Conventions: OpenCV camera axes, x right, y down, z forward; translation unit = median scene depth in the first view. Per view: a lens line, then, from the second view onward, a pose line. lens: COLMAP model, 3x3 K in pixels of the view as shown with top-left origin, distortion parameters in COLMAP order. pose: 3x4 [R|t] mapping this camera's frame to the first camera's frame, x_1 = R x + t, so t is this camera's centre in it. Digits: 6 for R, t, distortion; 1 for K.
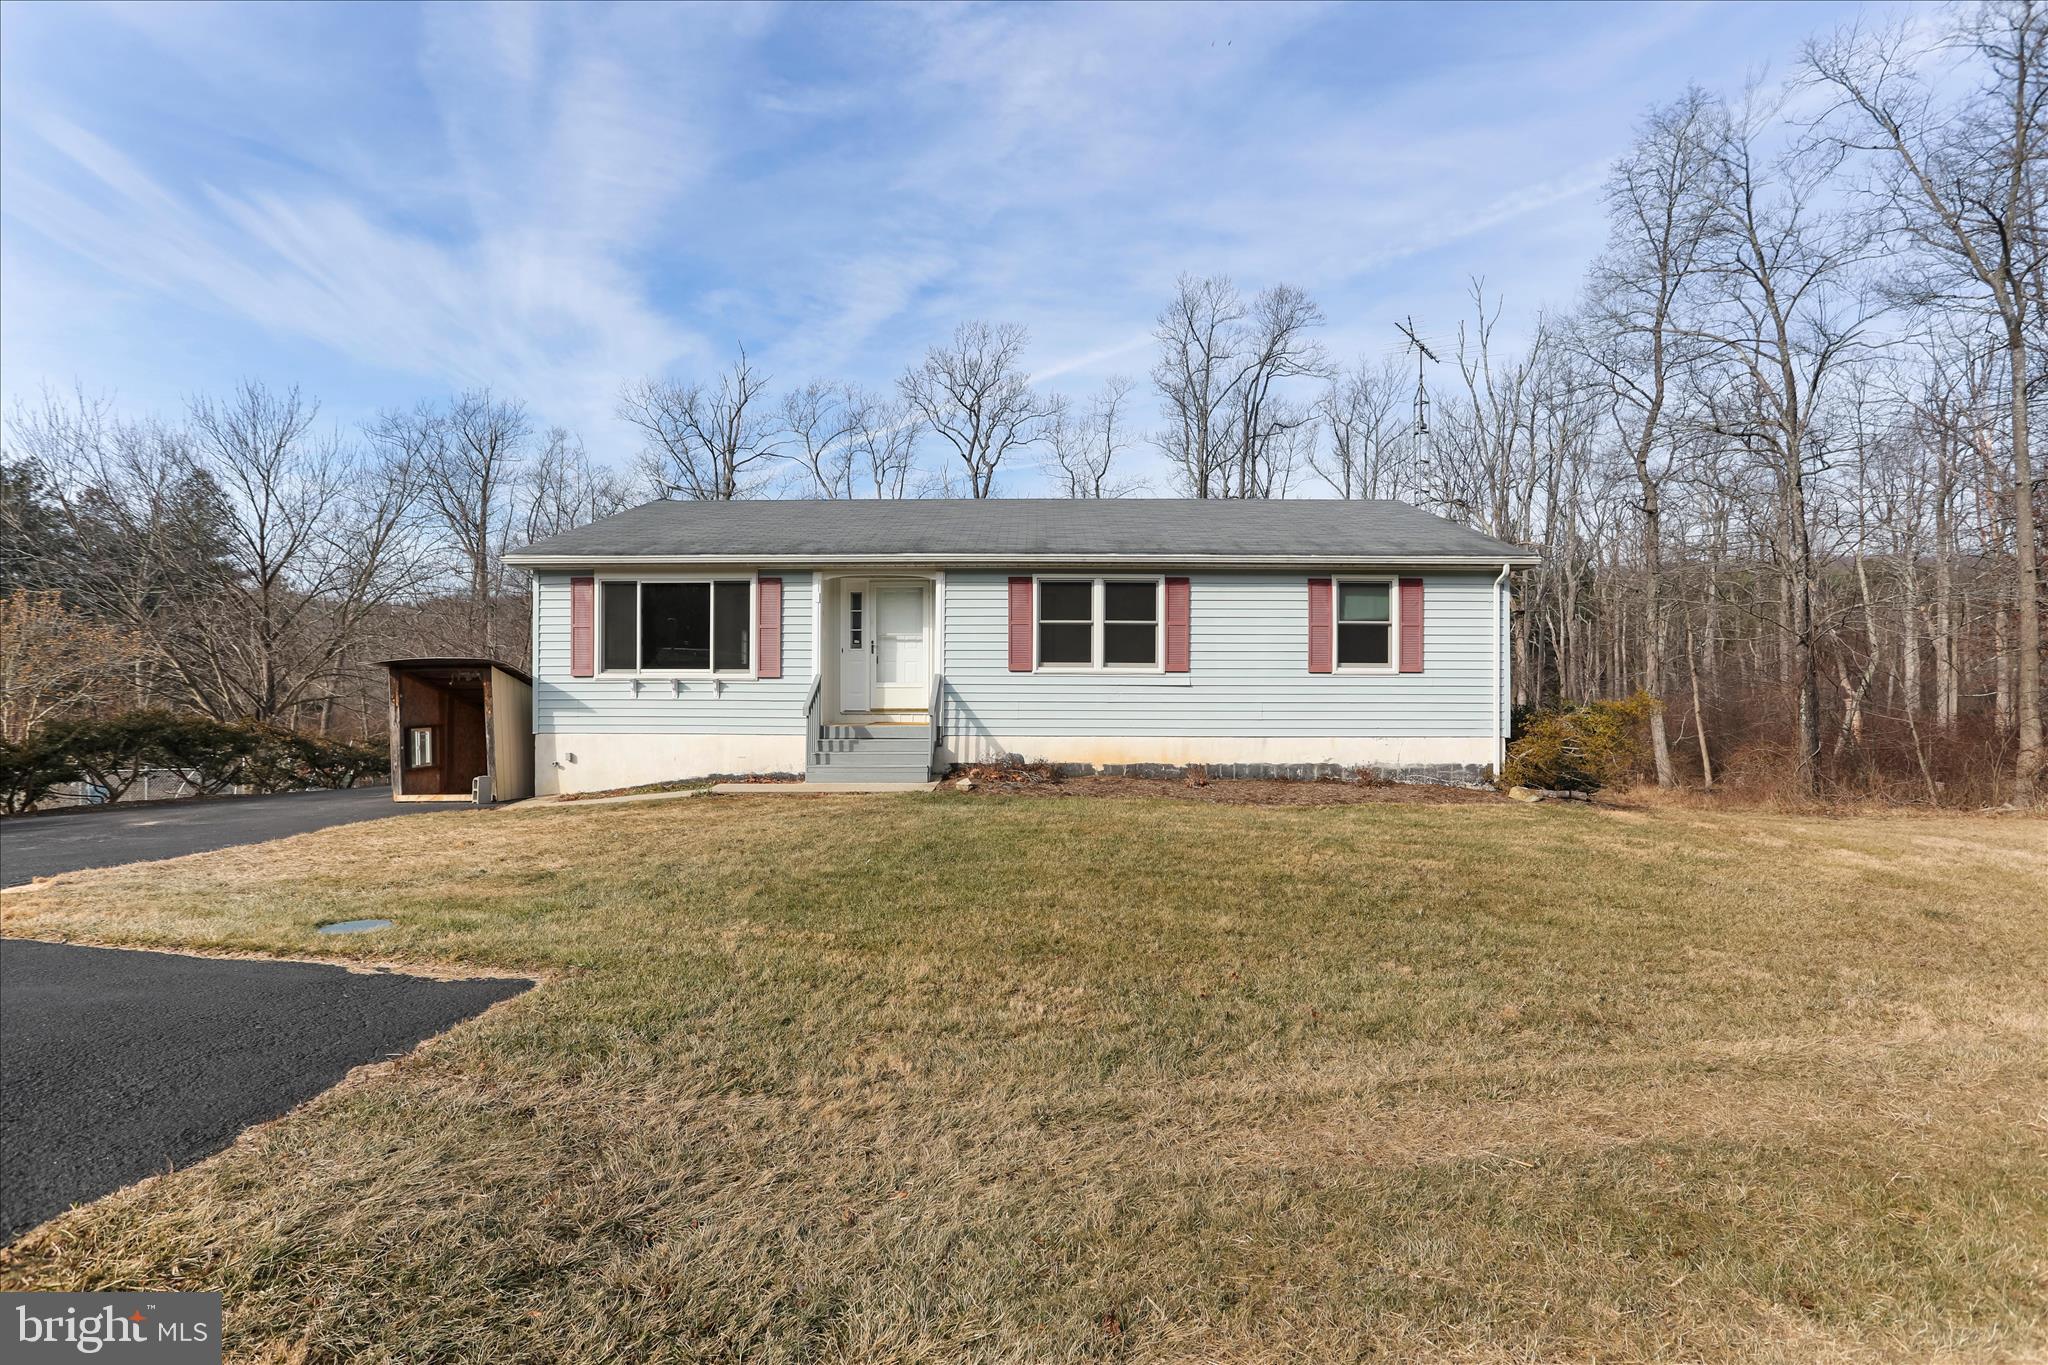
lens RADIAL K [[1092.4, 0, 1030.9], [0, 1092.4, 695.6], [0, 0, 1]] dist [-0.016616, -0.000227]
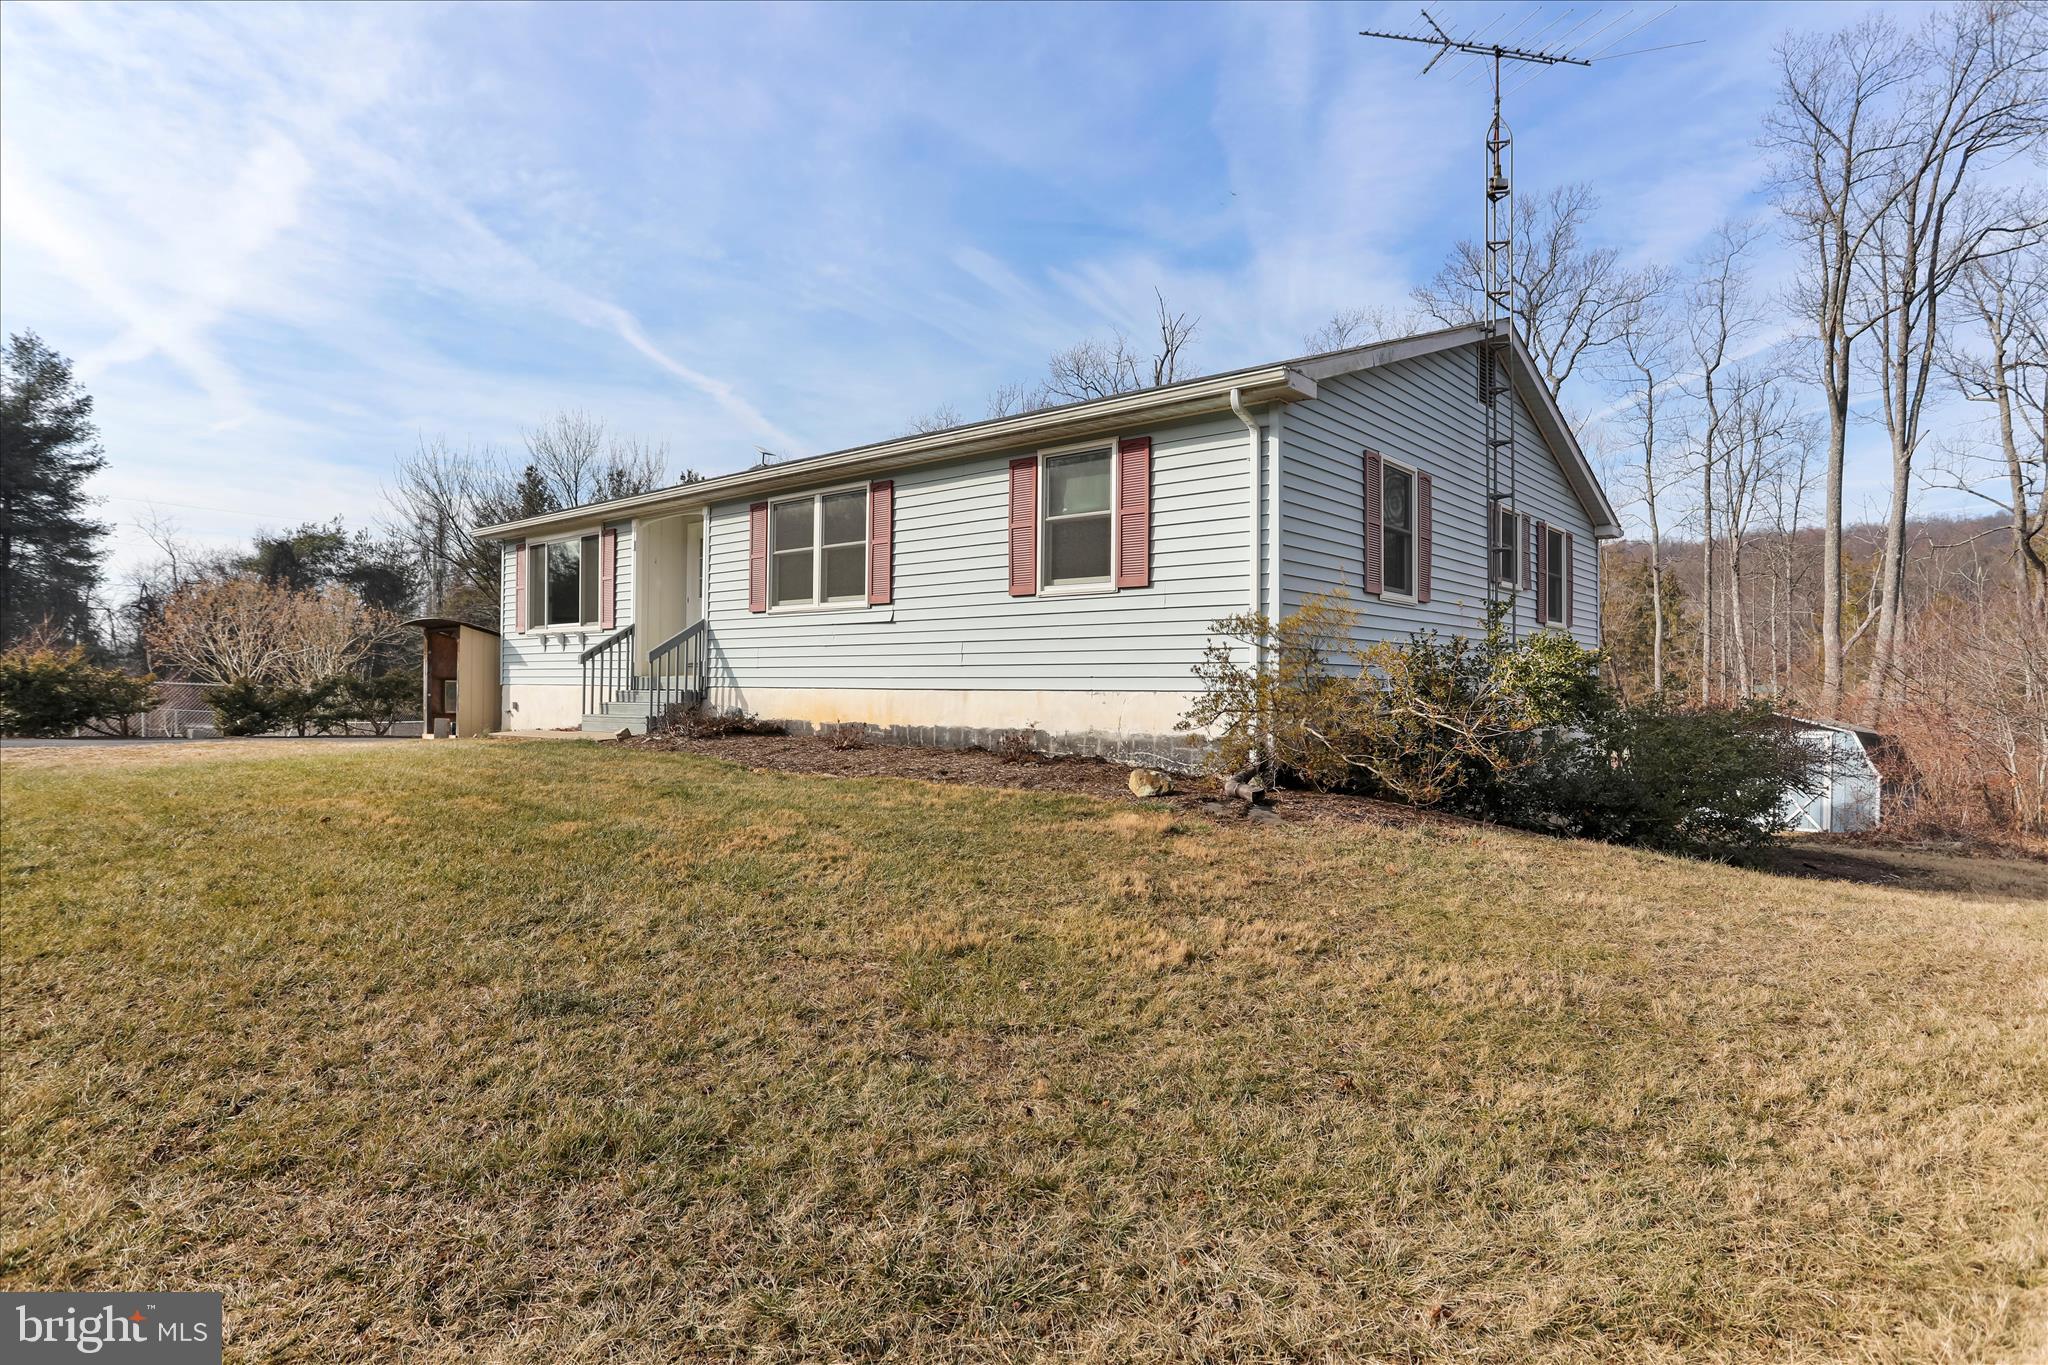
lens RADIAL K [[1092.4, 0, 1034.7], [0, 1092.4, 680.8], [0, 0, 1]] dist [-0.016616, -0.000227]
pose [[0.772796, -0.000966, -0.634653, 0.711578], [0.002959, 0.999993, 0.002081, 0.030949], [0.634647, -0.003486, 0.772794, 0.483617]]
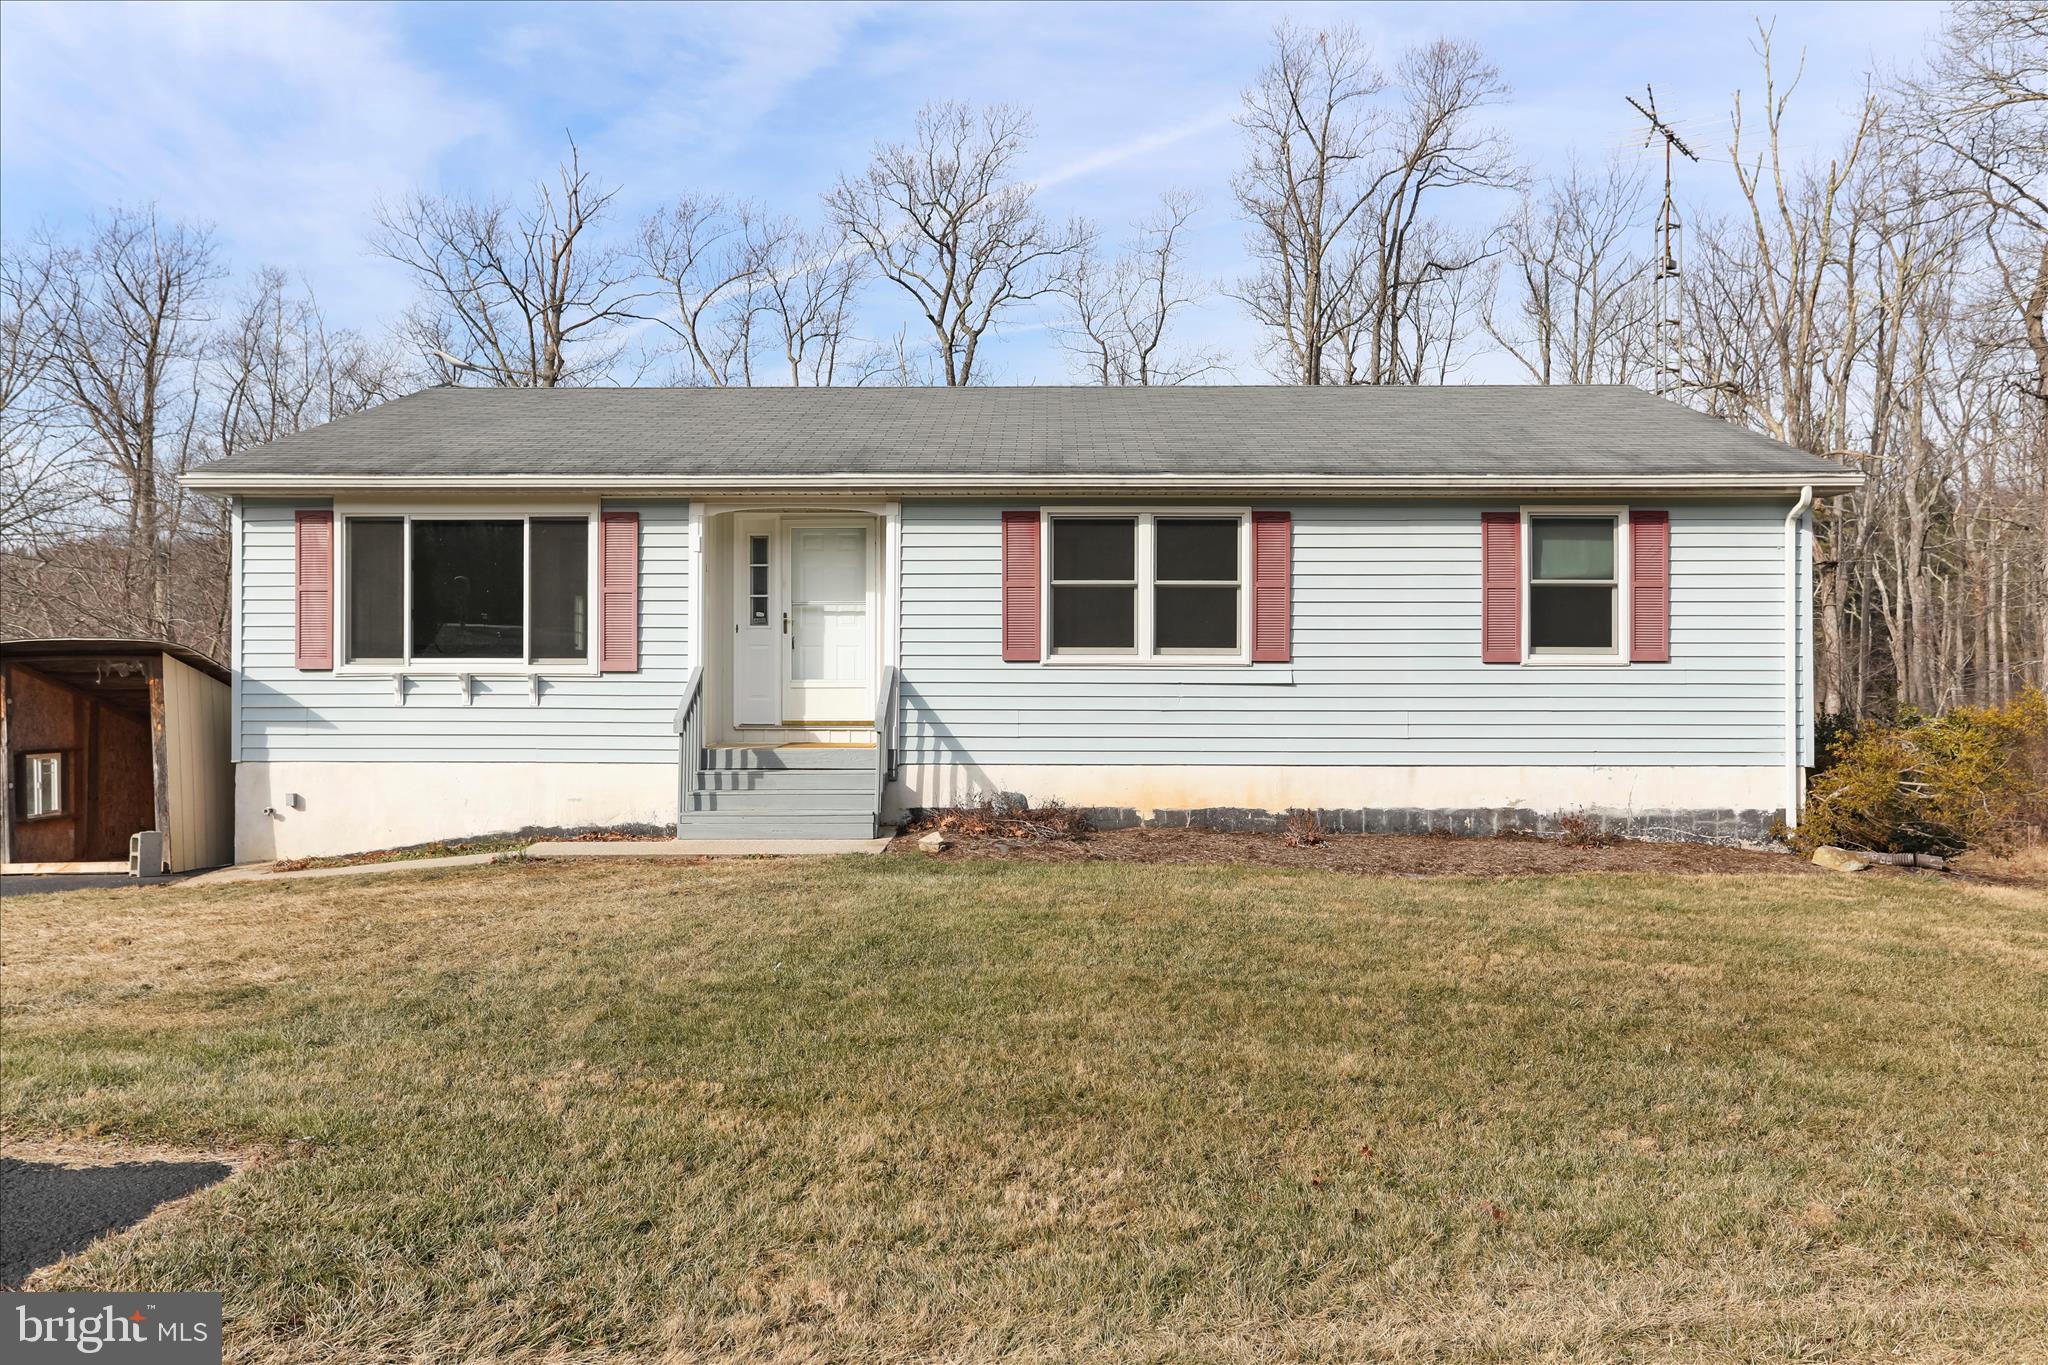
lens RADIAL K [[1092.4, 0, 1013.6], [0, 1092.4, 701.3], [0, 0, 1]] dist [-0.016616, -0.000227]
pose [[0.999850, -0.001190, -0.017292, -0.003266], [0.001164, 0.999998, -0.001524, 0.001613], [0.017294, 0.001504, 0.999849, 0.378448]]
